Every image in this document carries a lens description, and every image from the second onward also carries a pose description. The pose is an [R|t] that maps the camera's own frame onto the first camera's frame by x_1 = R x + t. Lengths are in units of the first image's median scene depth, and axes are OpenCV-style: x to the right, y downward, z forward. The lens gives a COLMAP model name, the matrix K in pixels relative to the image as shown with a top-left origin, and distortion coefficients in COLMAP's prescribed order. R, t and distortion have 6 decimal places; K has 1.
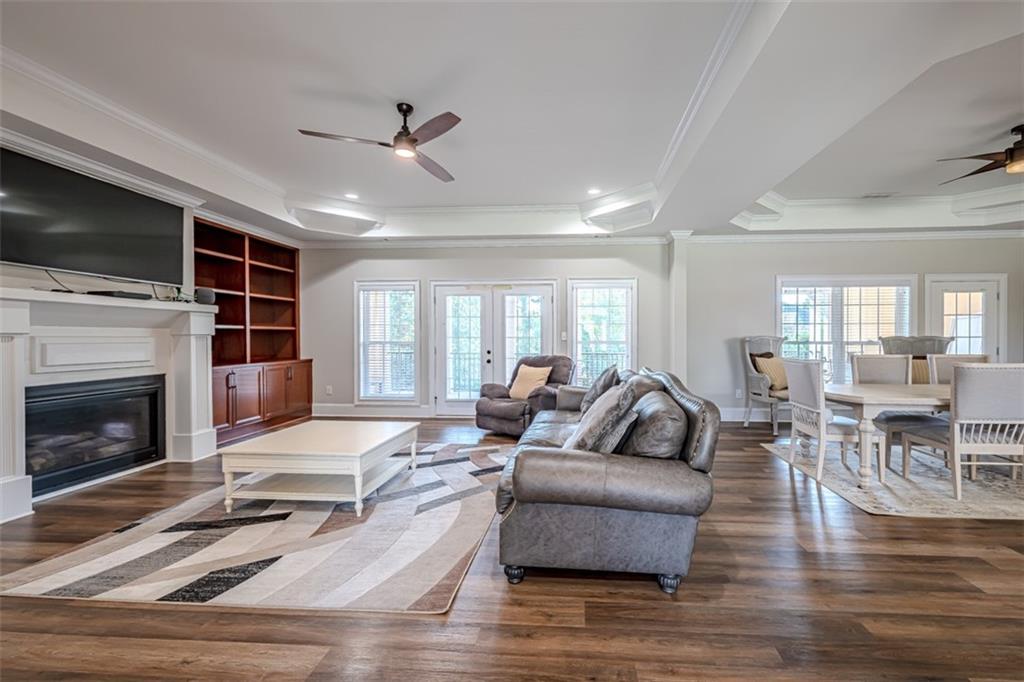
lens RADIAL K [[416.3, 0, 512.0], [0, 416.3, 341.0], [0, 0, 1]] dist [0.005617, -0.000193]
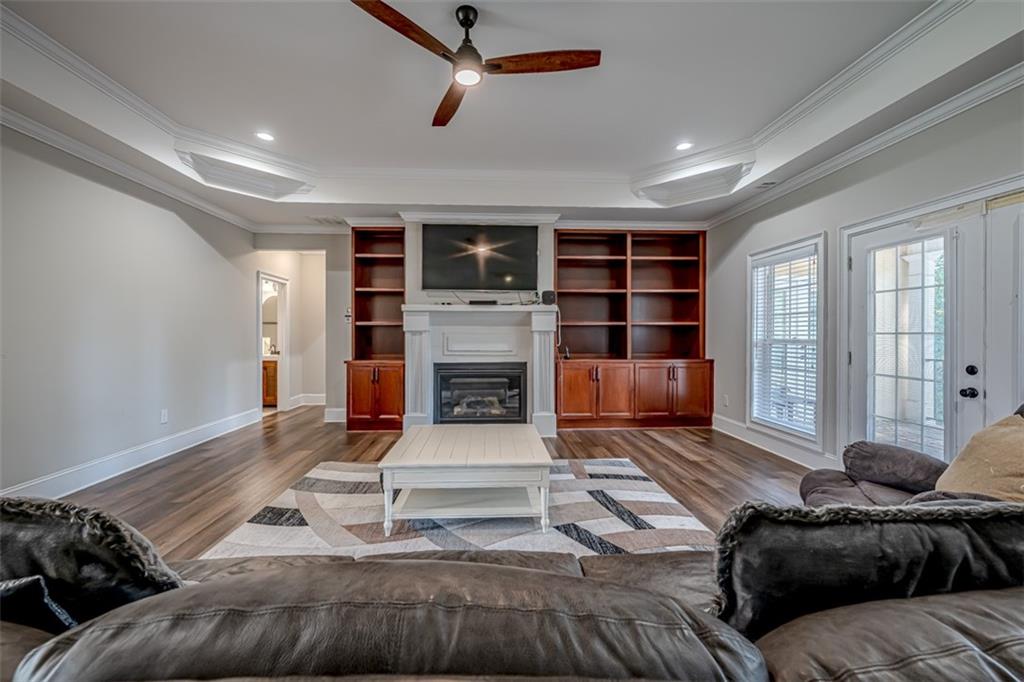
lens RADIAL K [[393.8, 0, 512.0], [0, 393.8, 341.0], [0, 0, 1]] dist [0.000635, -0.000036]
pose [[0.210519, 0.018916, -0.977407, 0.243117], [-0.009924, 0.999803, 0.017212, -0.004162], [0.977539, 0.006077, 0.210665, 0.529911]]
